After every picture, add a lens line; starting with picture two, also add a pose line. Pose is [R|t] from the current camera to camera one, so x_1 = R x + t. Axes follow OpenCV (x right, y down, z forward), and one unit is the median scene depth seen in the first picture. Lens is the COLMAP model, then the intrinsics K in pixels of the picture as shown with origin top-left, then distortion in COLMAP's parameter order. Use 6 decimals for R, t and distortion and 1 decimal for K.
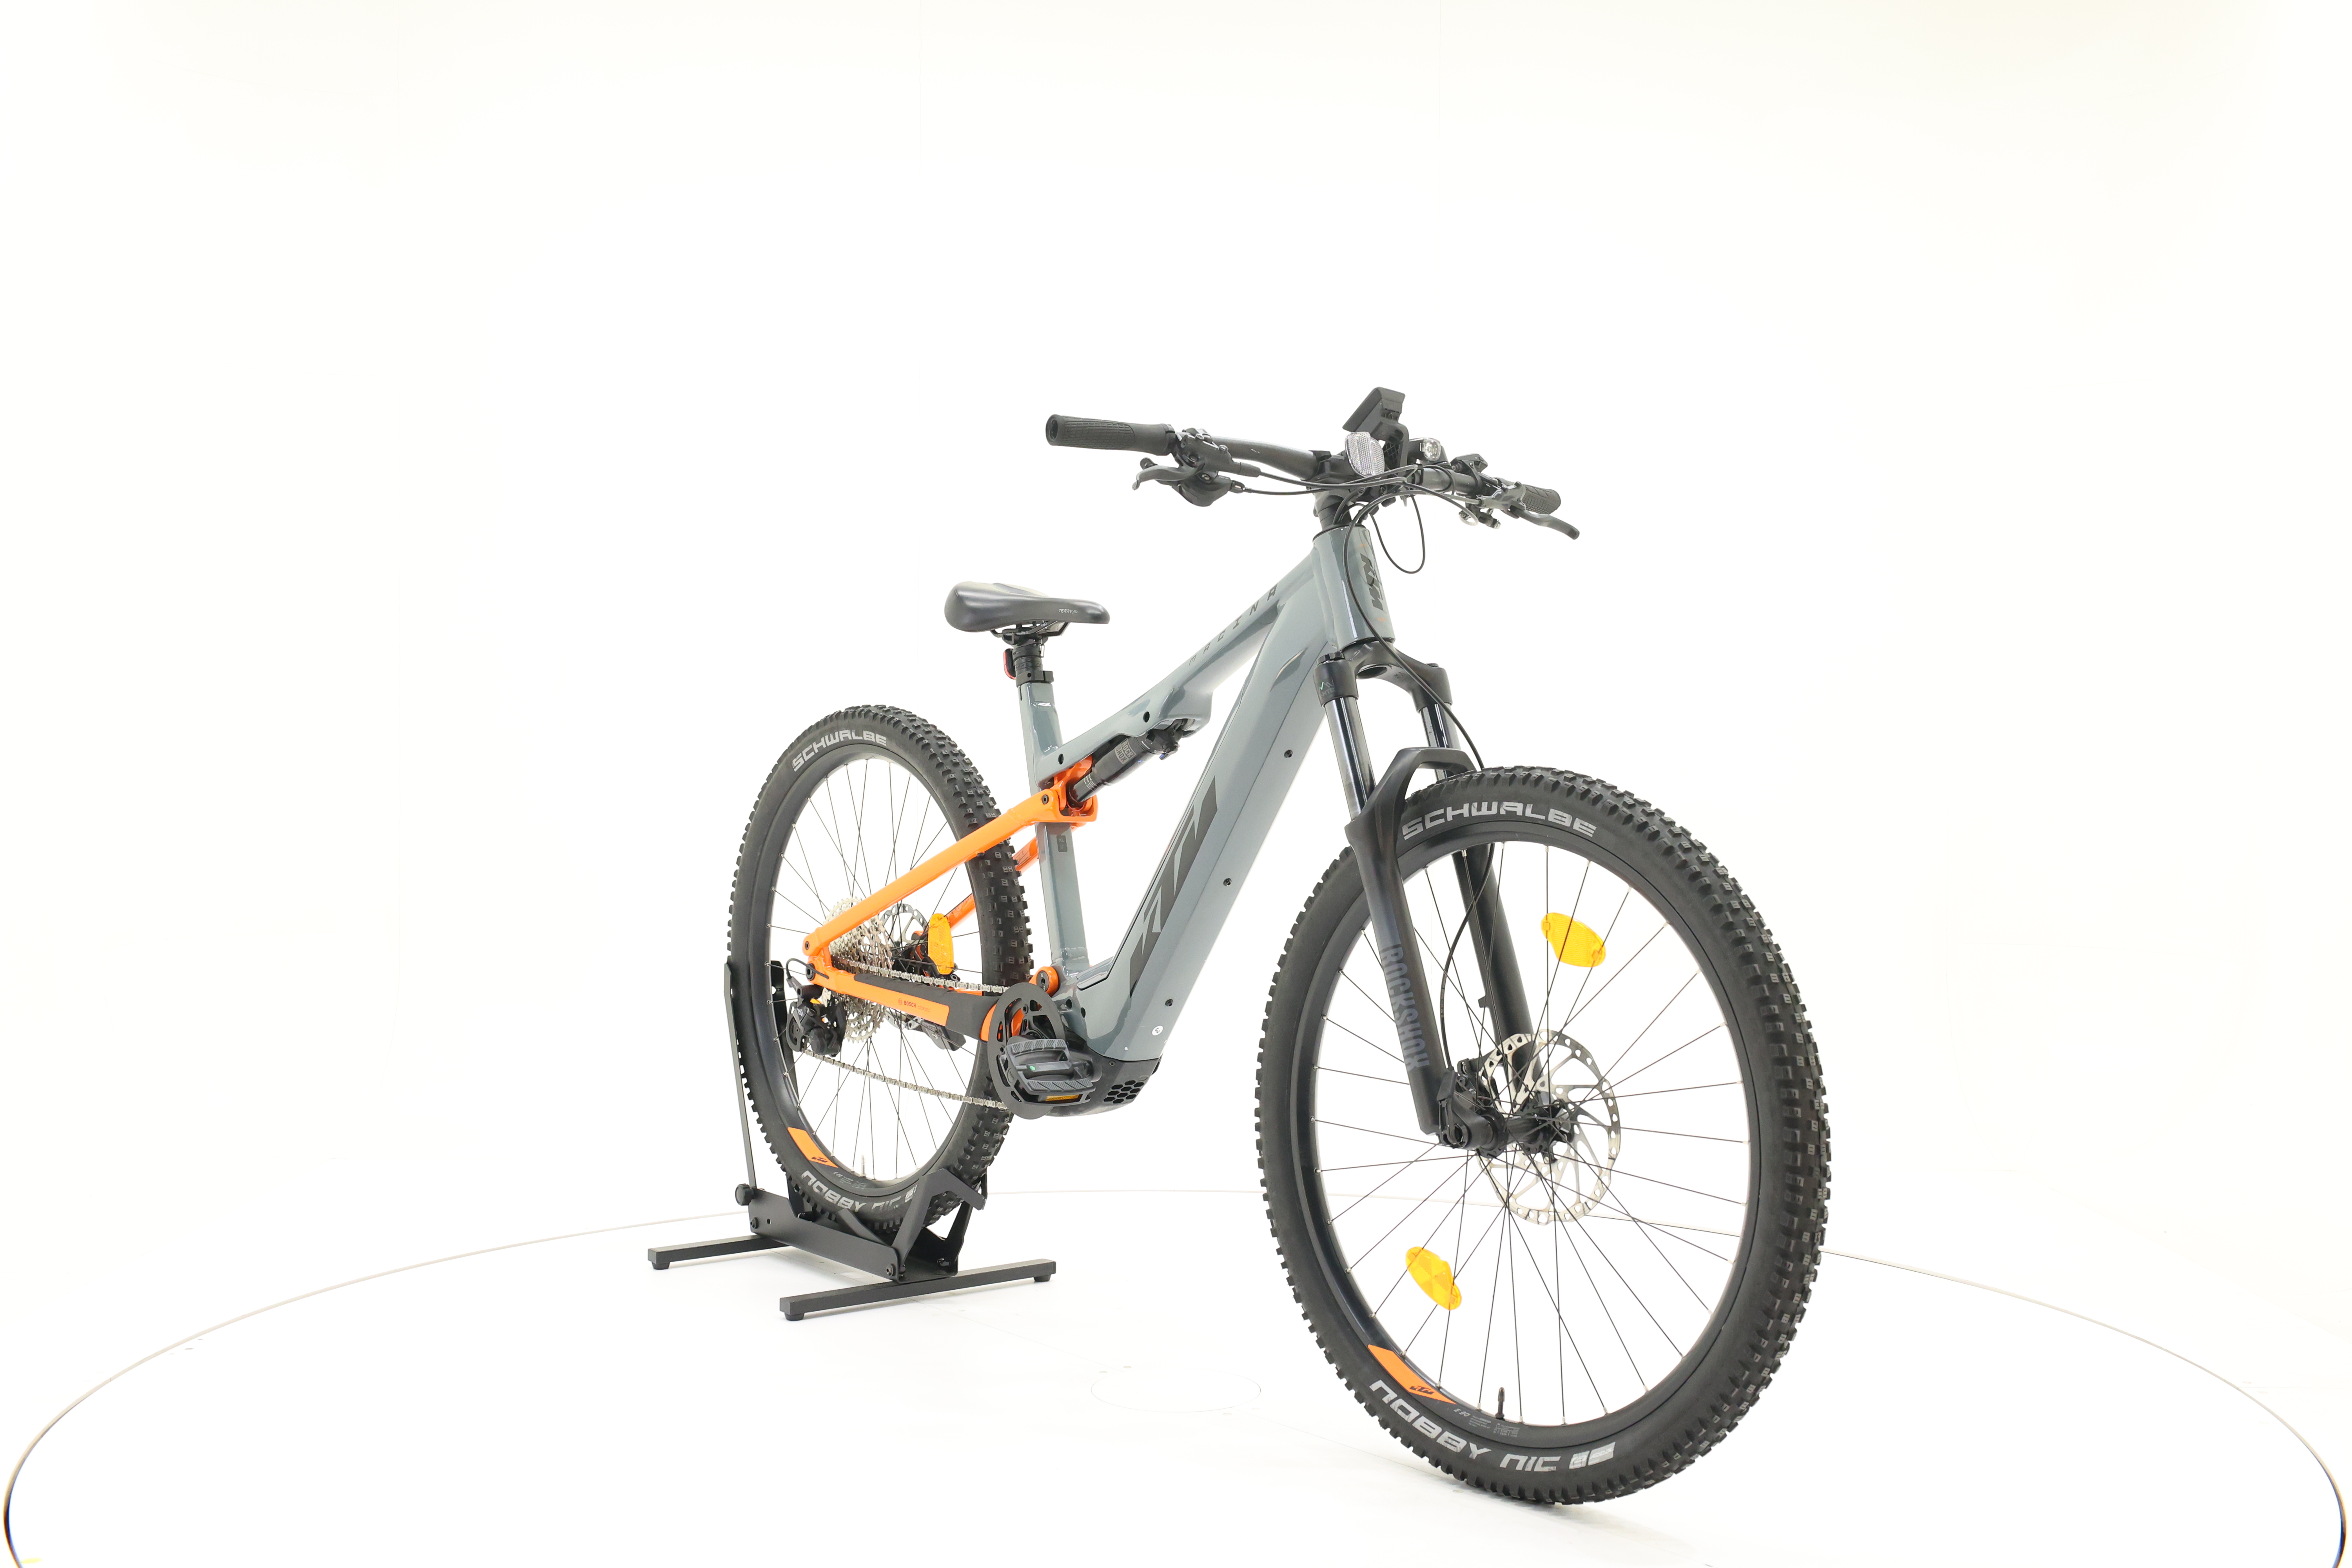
lens RADIAL K [[2529.1, 0, 1175.1], [0, 2529.1, 729.6], [0, 0, 1]] dist [-0.013370, 0.027679]
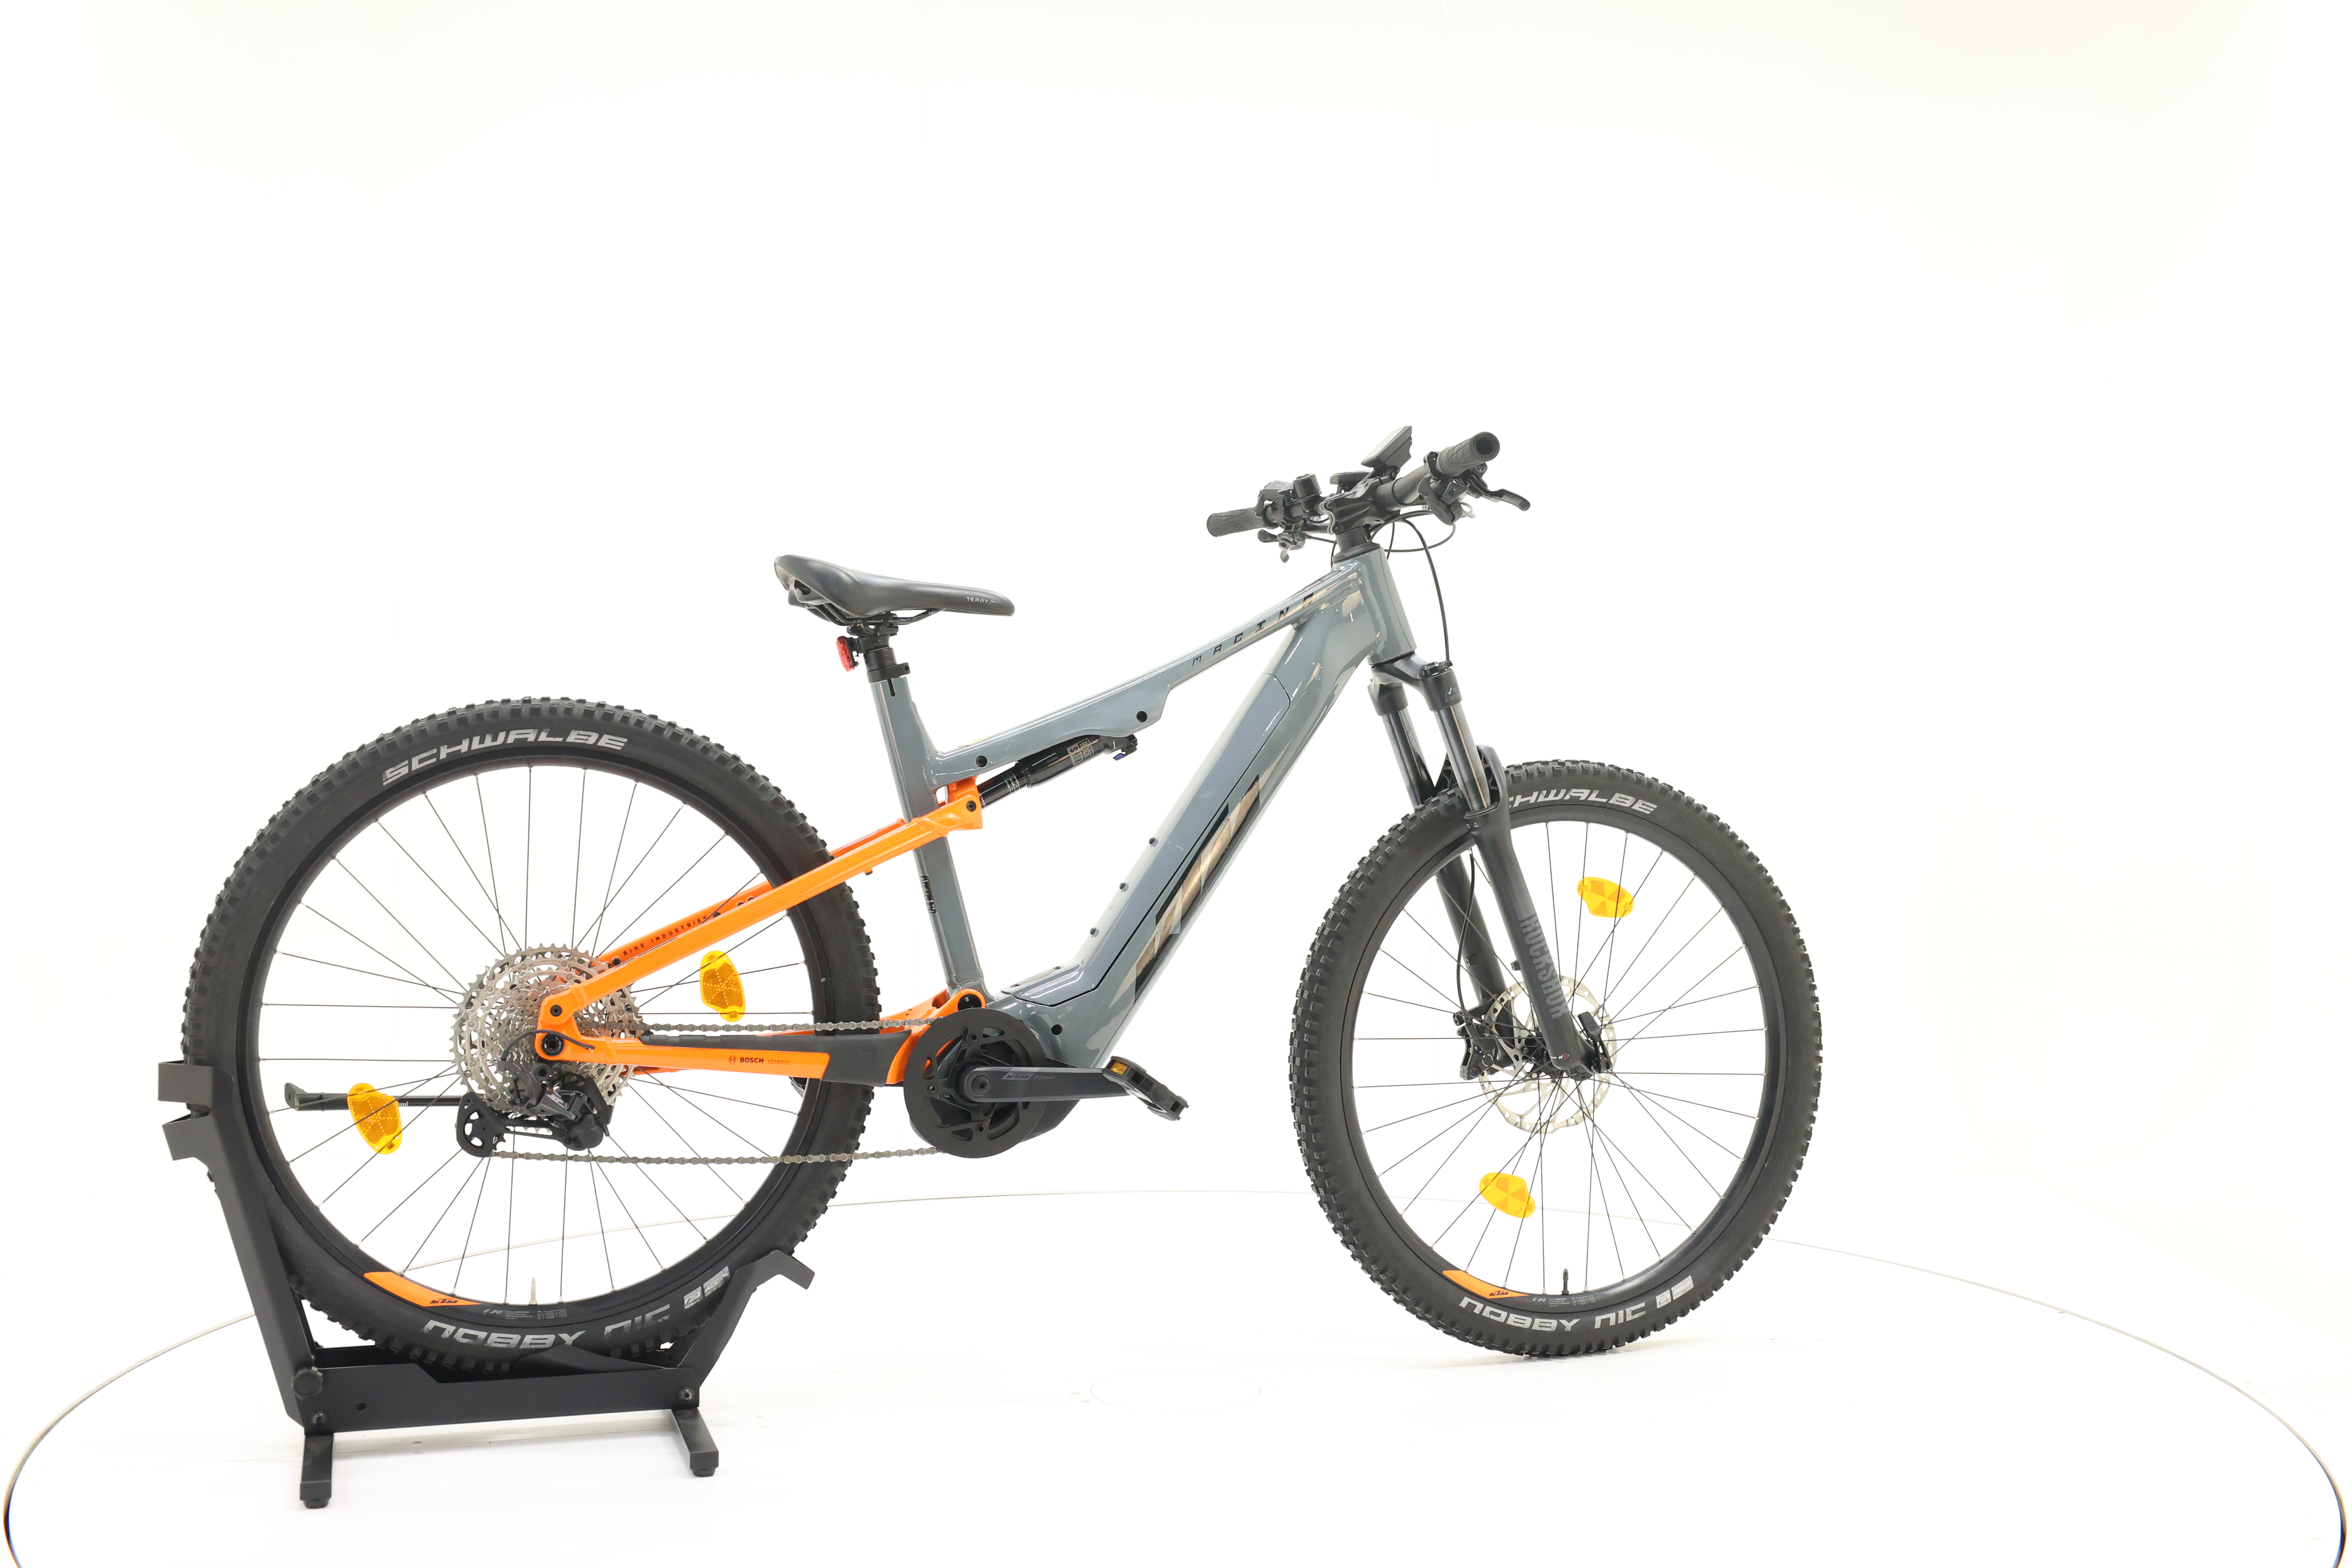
lens RADIAL K [[2529.1, 0, 1175.1], [0, 2529.1, 729.6], [0, 0, 1]] dist [-0.013370, 0.027679]
pose [[0.345127, -0.002364, 0.938553, -1.026392], [-0.002646, 0.999990, 0.003491, -0.003841], [-0.938552, -0.003688, 0.345117, 0.717937]]
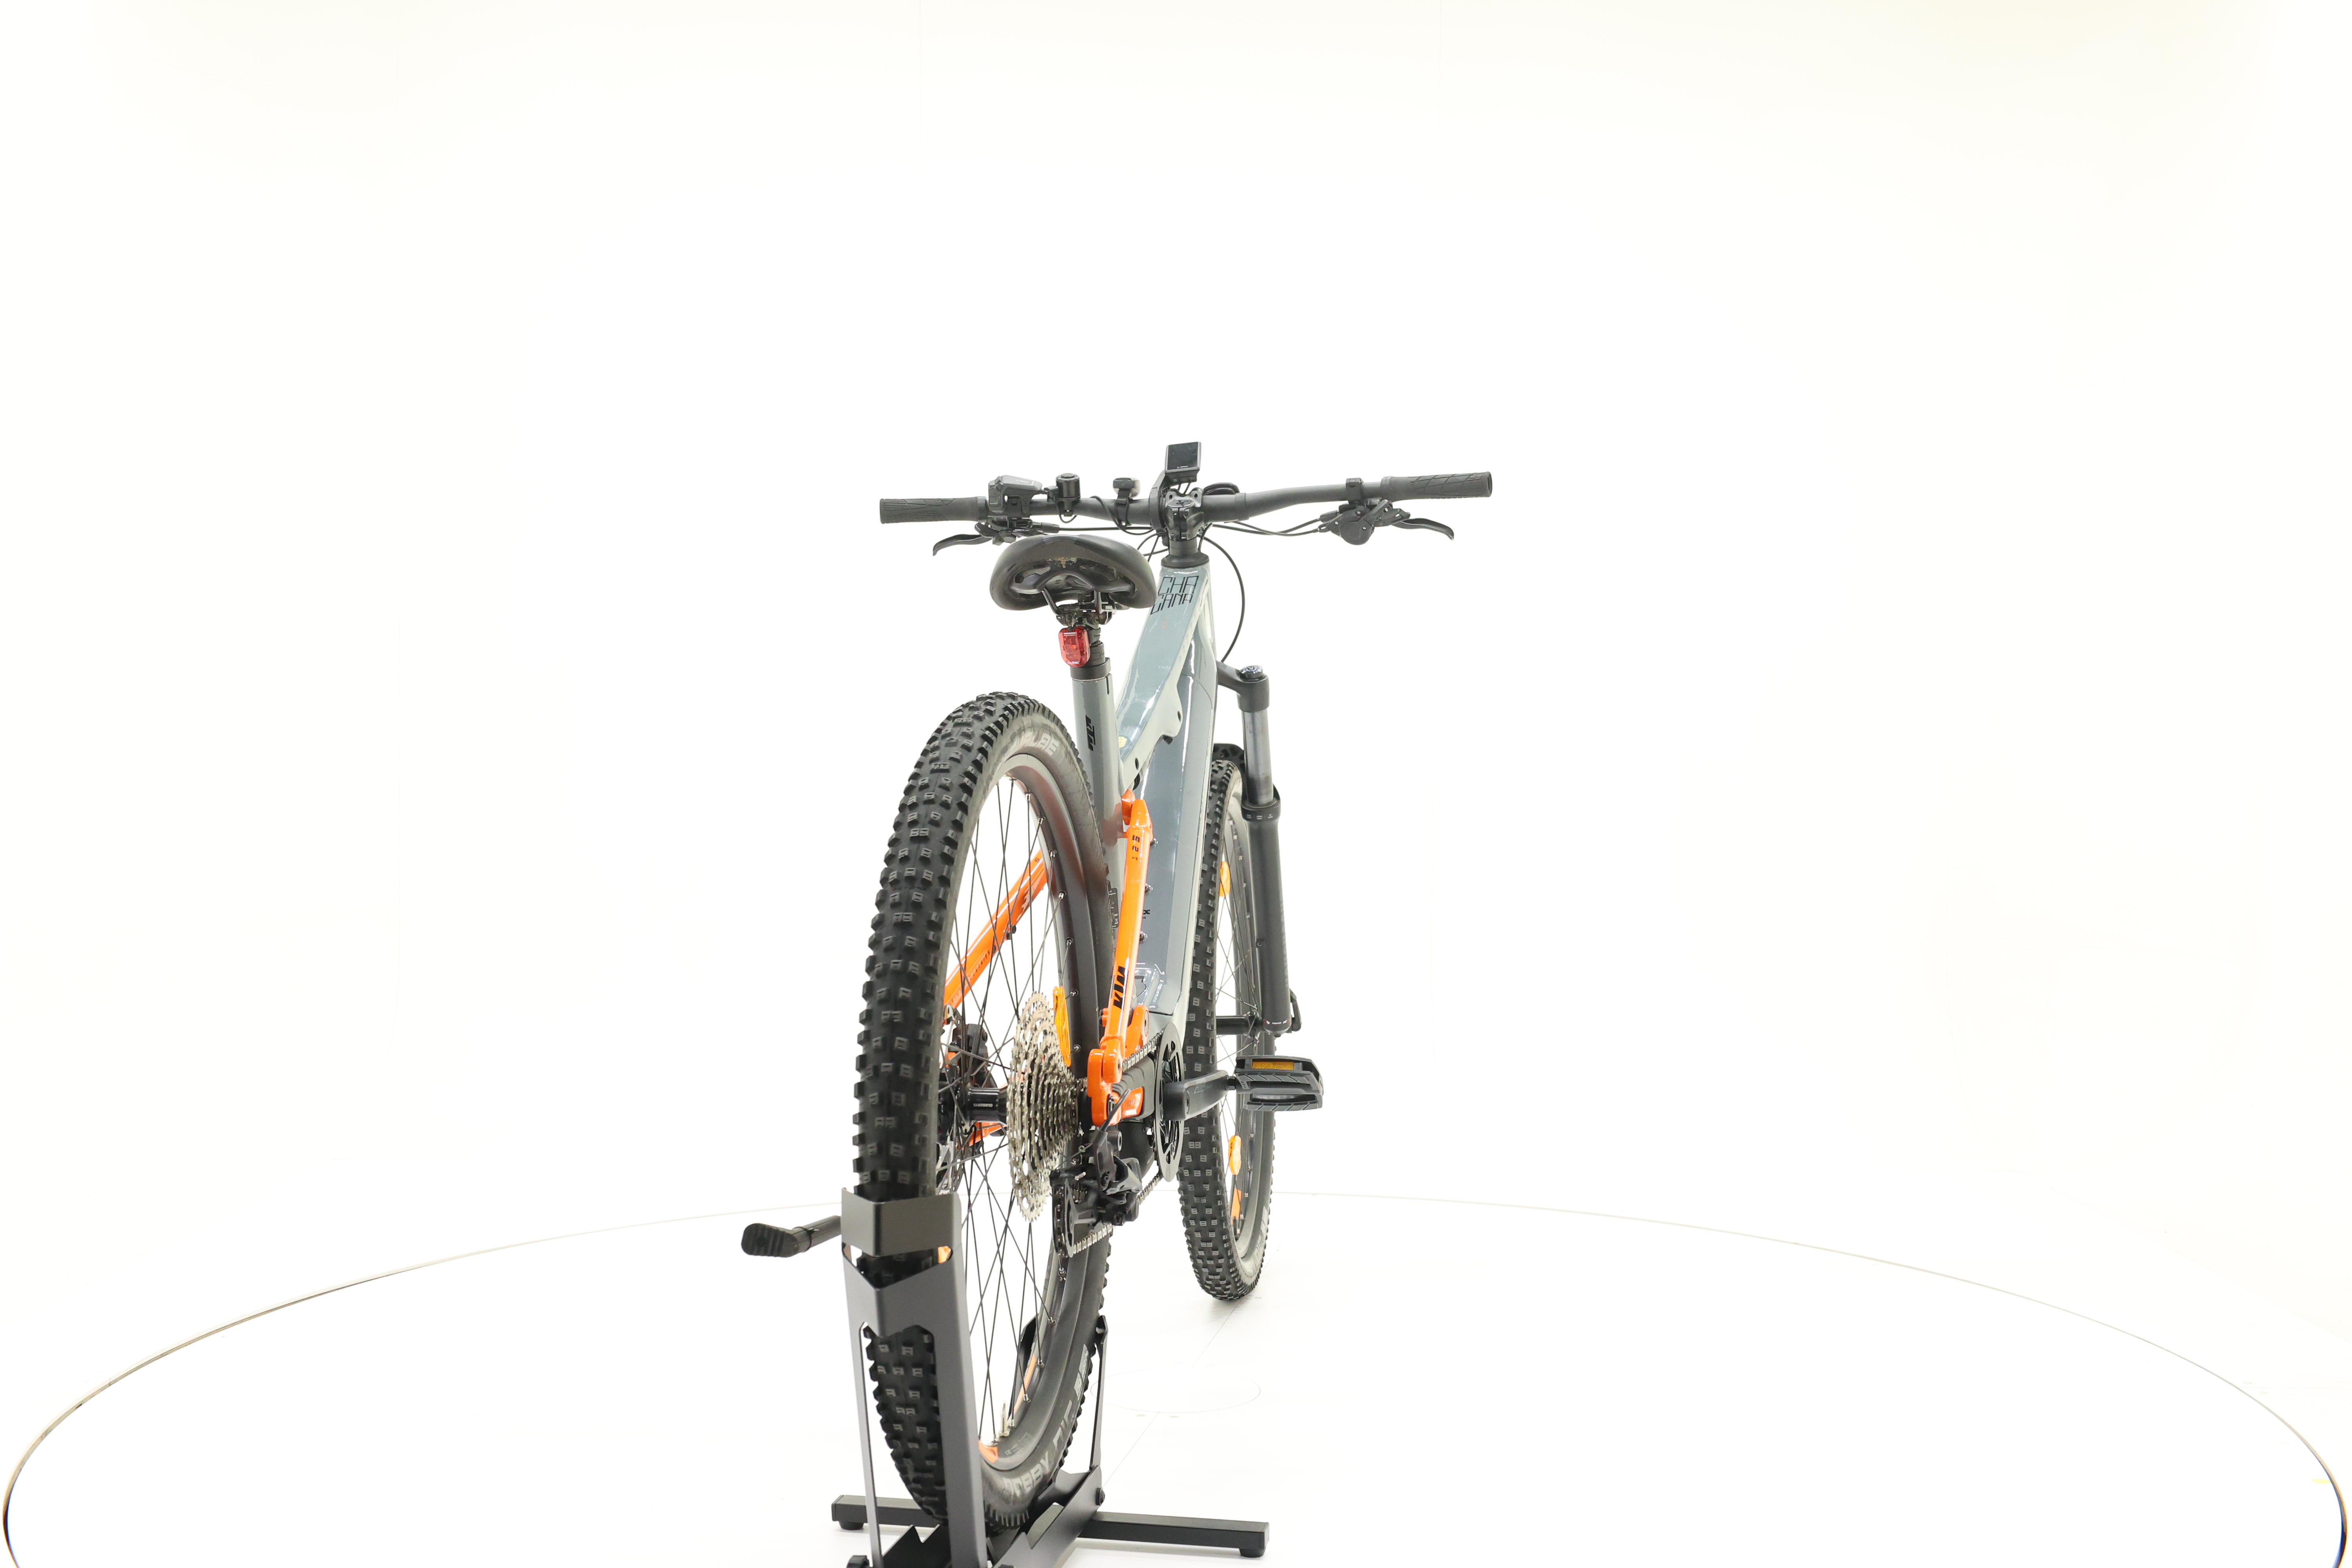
lens RADIAL K [[2529.1, 0, 1175.1], [0, 2529.1, 729.6], [0, 0, 1]] dist [-0.013370, 0.027679]
pose [[-0.655453, -0.005988, 0.755212, -0.824495], [-0.006394, 0.999977, 0.002380, -0.002695], [-0.755209, -0.003269, -0.655476, 1.813165]]
